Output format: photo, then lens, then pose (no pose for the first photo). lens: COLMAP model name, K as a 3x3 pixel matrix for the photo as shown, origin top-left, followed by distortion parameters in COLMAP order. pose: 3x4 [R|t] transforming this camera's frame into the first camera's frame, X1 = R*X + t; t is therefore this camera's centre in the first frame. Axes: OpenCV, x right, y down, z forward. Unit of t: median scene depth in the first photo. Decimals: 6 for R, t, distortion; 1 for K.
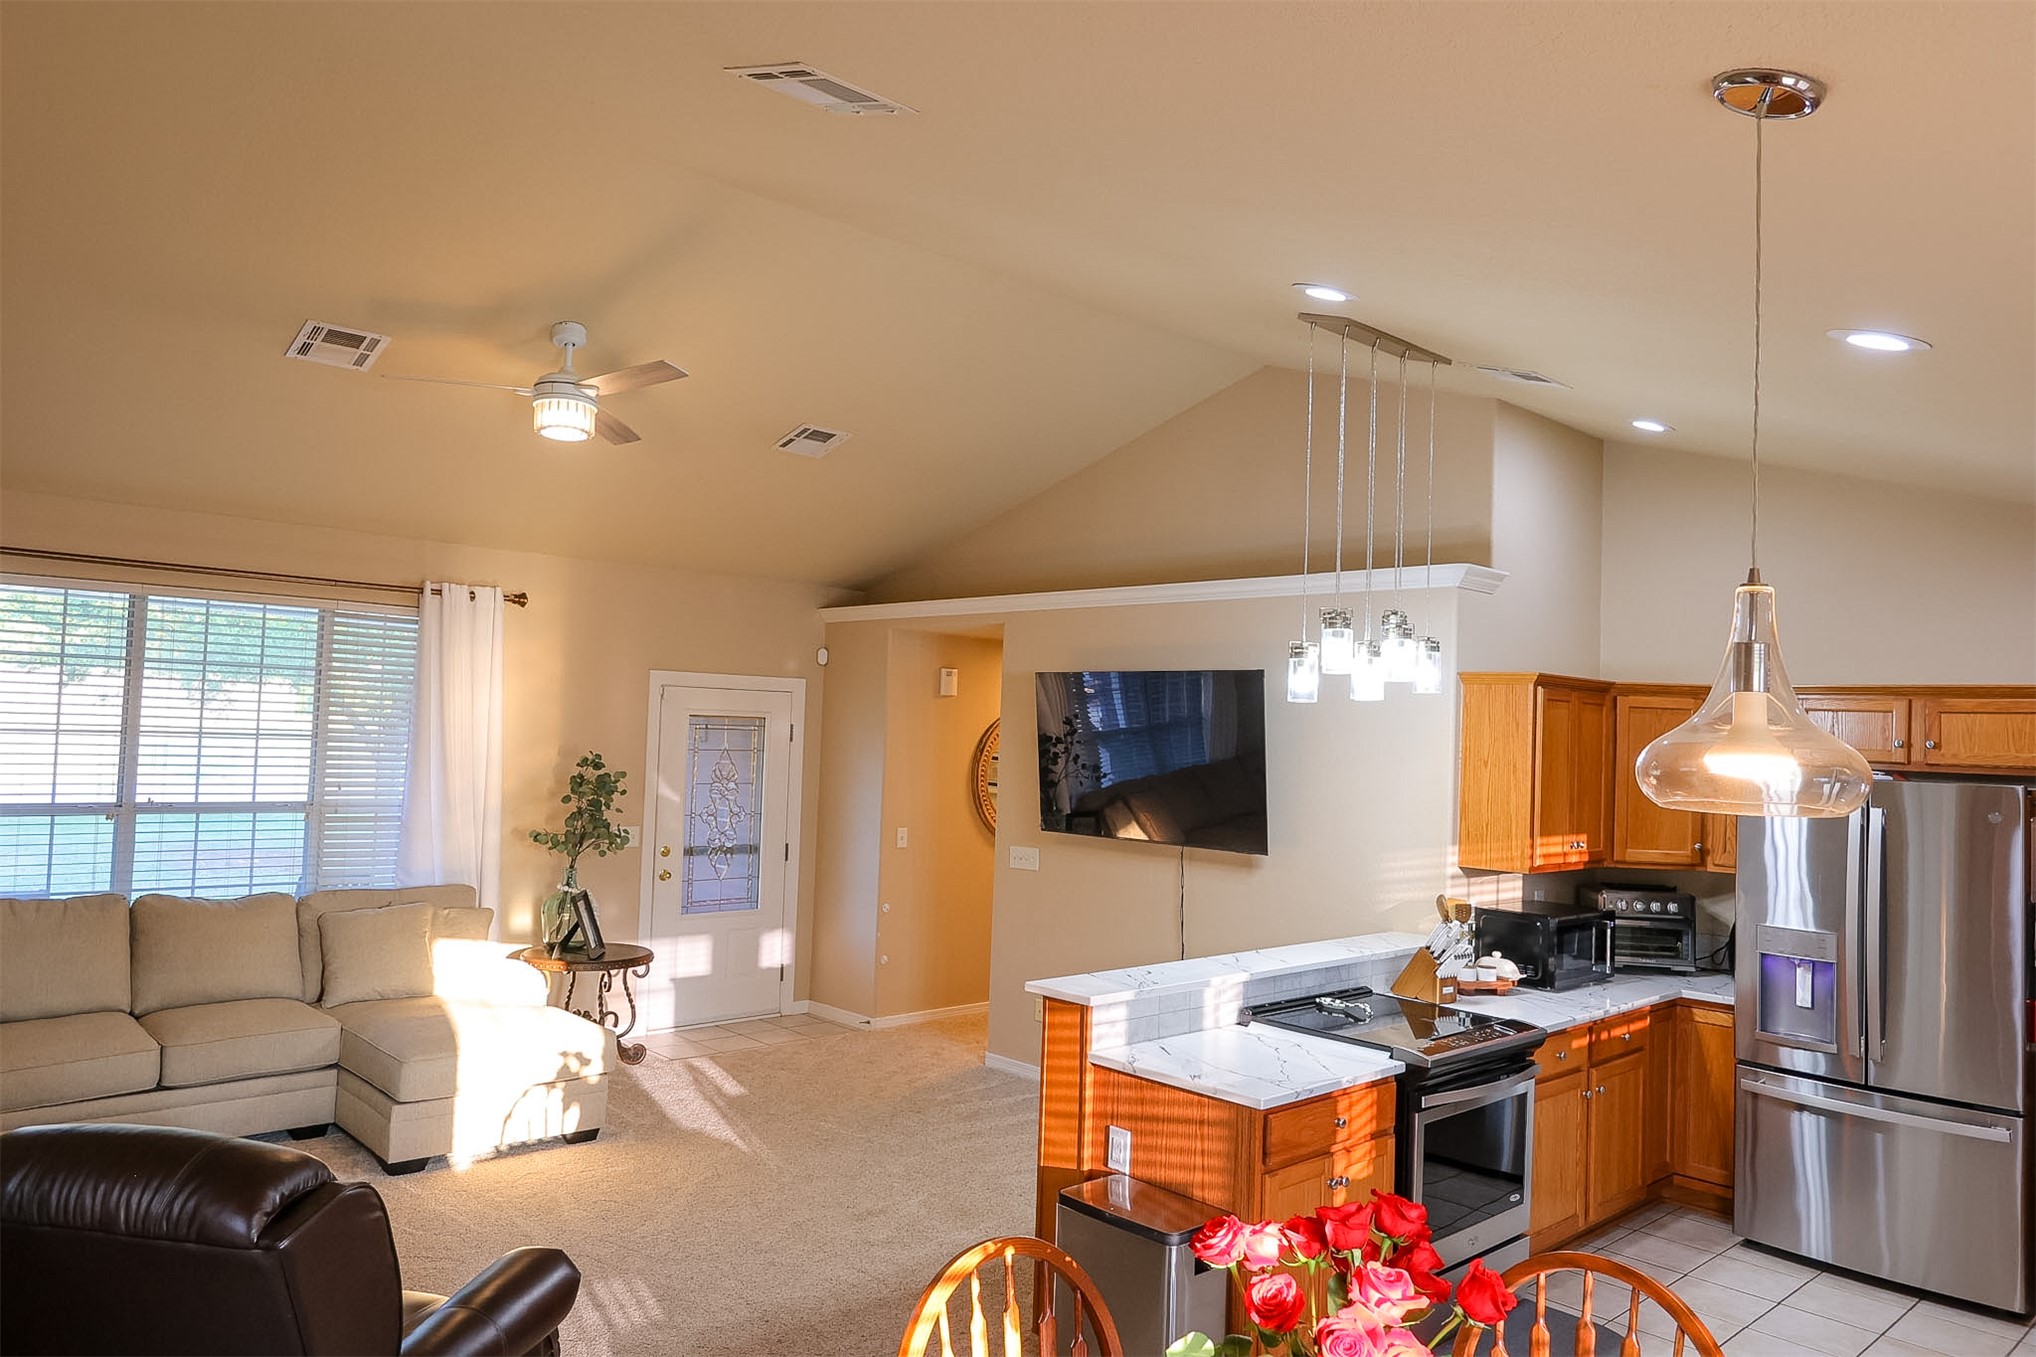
lens RADIAL K [[1363.5, 0, 1021.1], [0, 1363.5, 680.3], [0, 0, 1]] dist [0.001799, -0.000663]
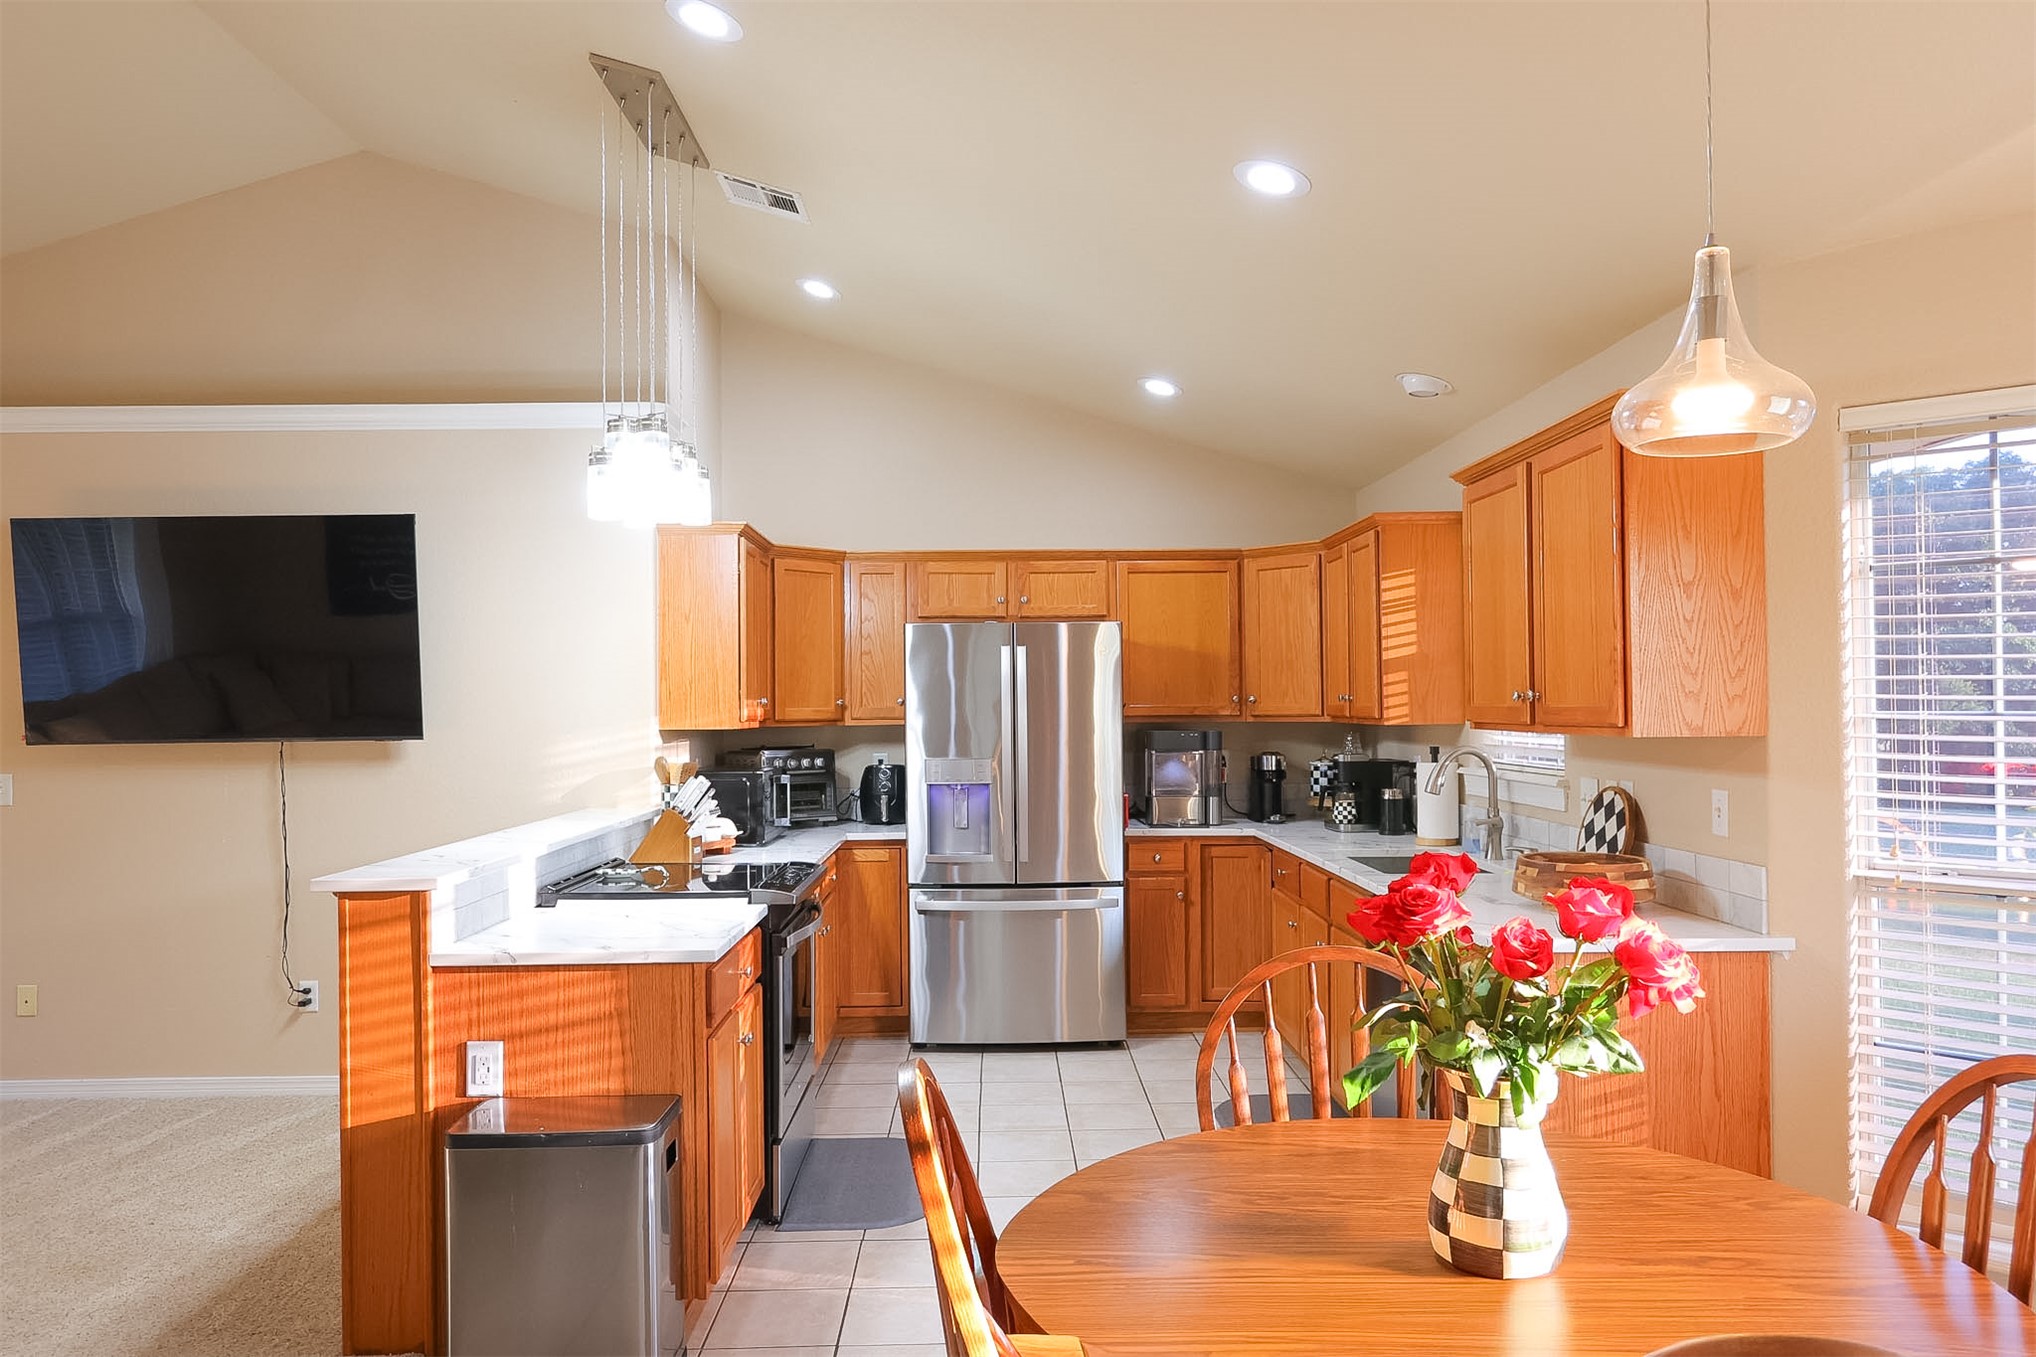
lens RADIAL K [[1363.5, 0, 1021.1], [0, 1363.5, 680.3], [0, 0, 1]] dist [0.001799, -0.000663]
pose [[0.670904, -0.030316, 0.740924, -0.200006], [0.006502, 0.999366, 0.035004, 0.069309], [-0.741516, -0.018667, 0.670676, 0.183478]]
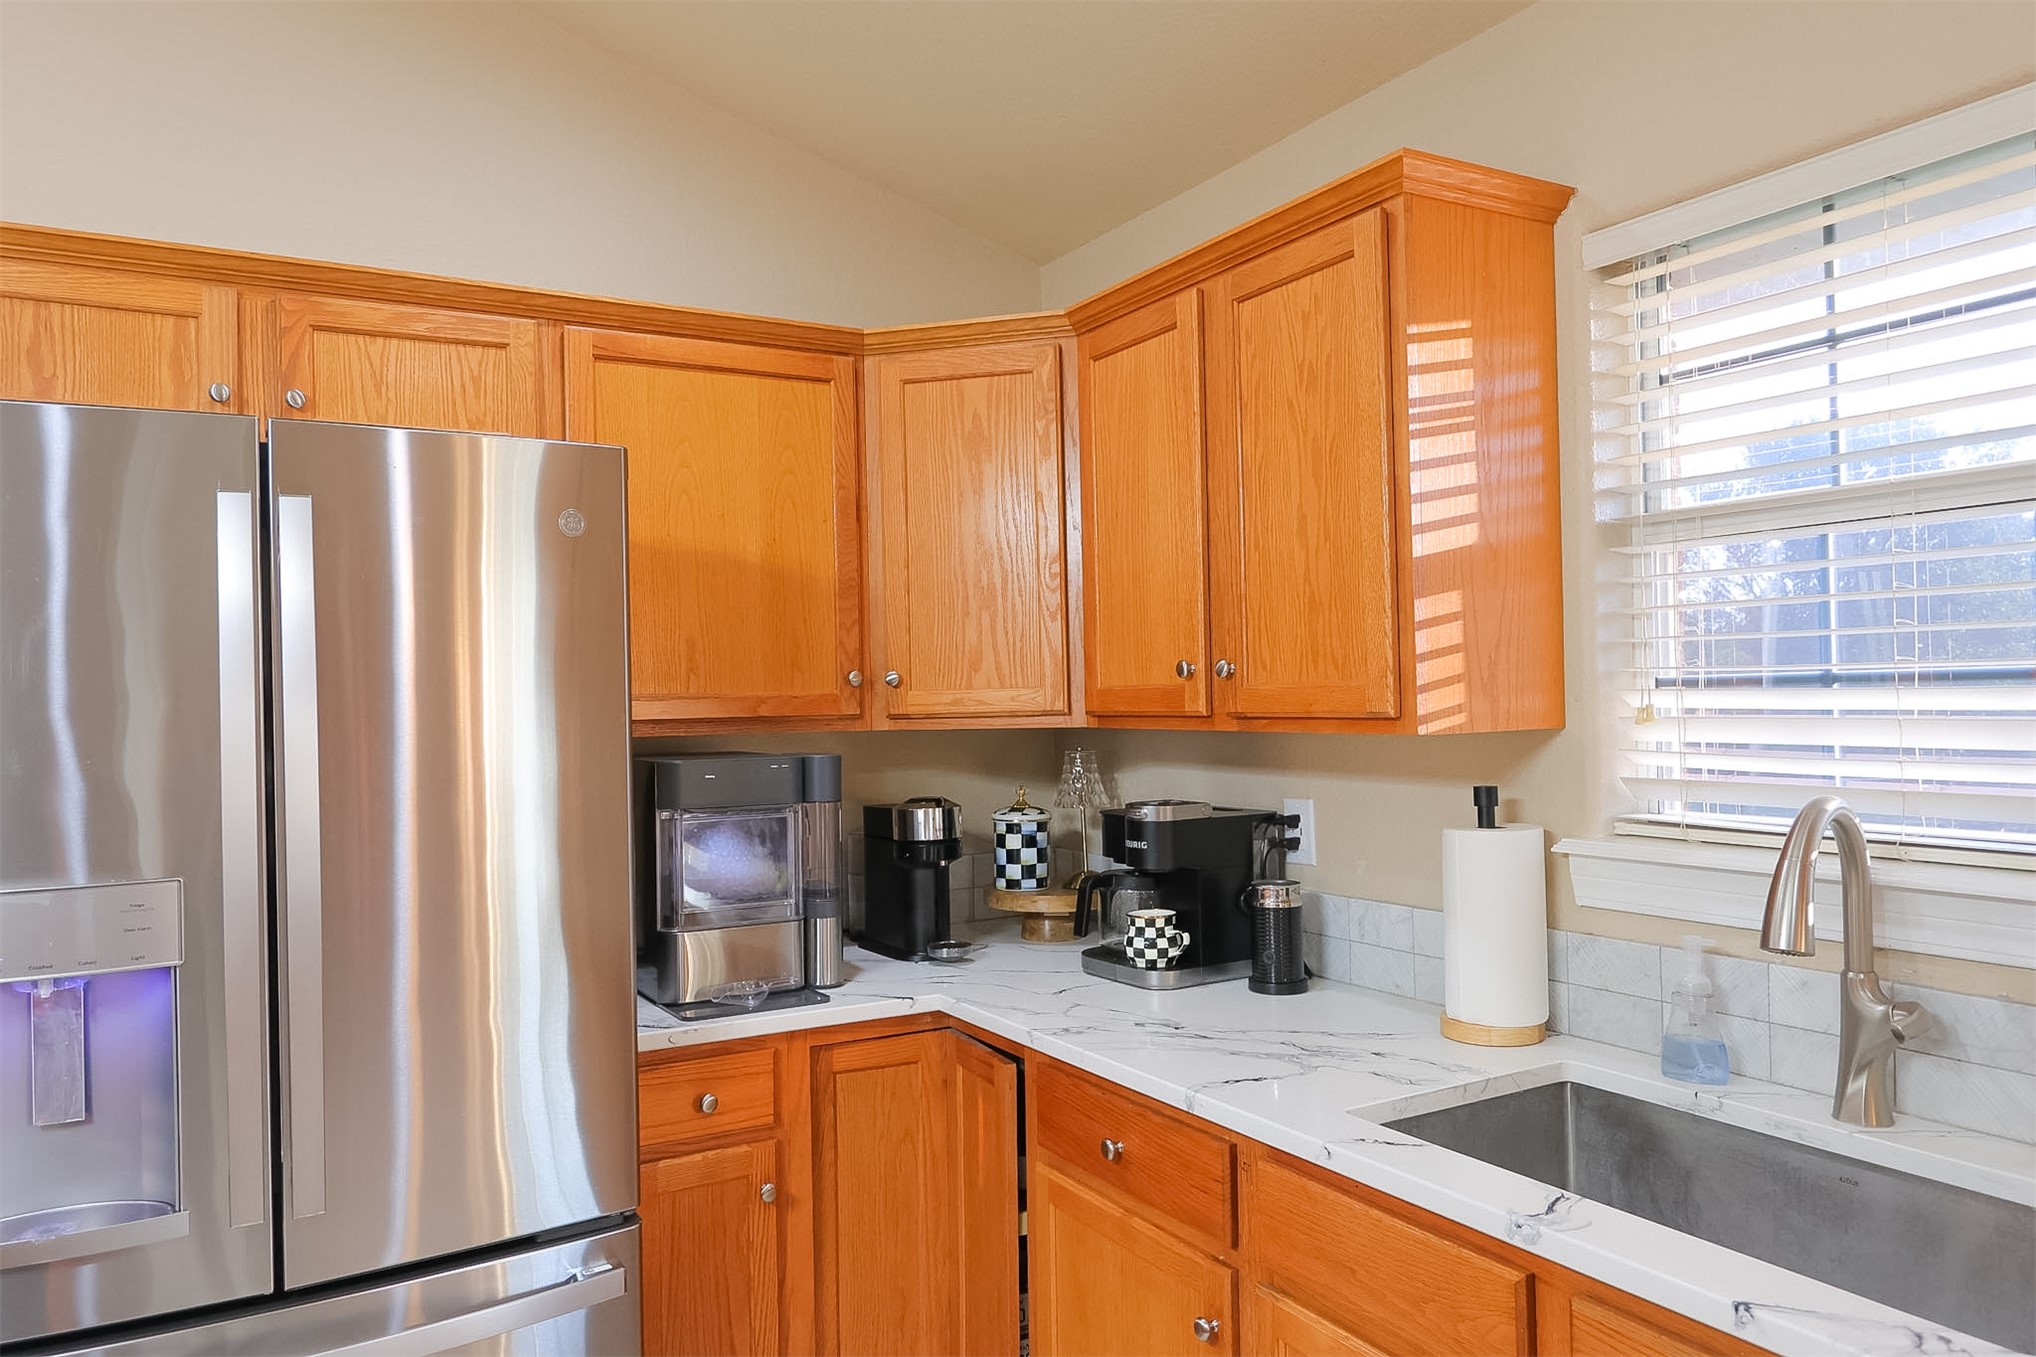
lens RADIAL K [[1372.2, 0, 1012.7], [0, 1372.2, 678.4], [0, 0, 1]] dist [-0.000925, 0.002221]
pose [[0.225847, -0.030003, 0.973701, 0.274025], [-0.008514, 0.999427, 0.032771, 0.107632], [-0.974126, -0.015691, 0.225462, 0.625089]]
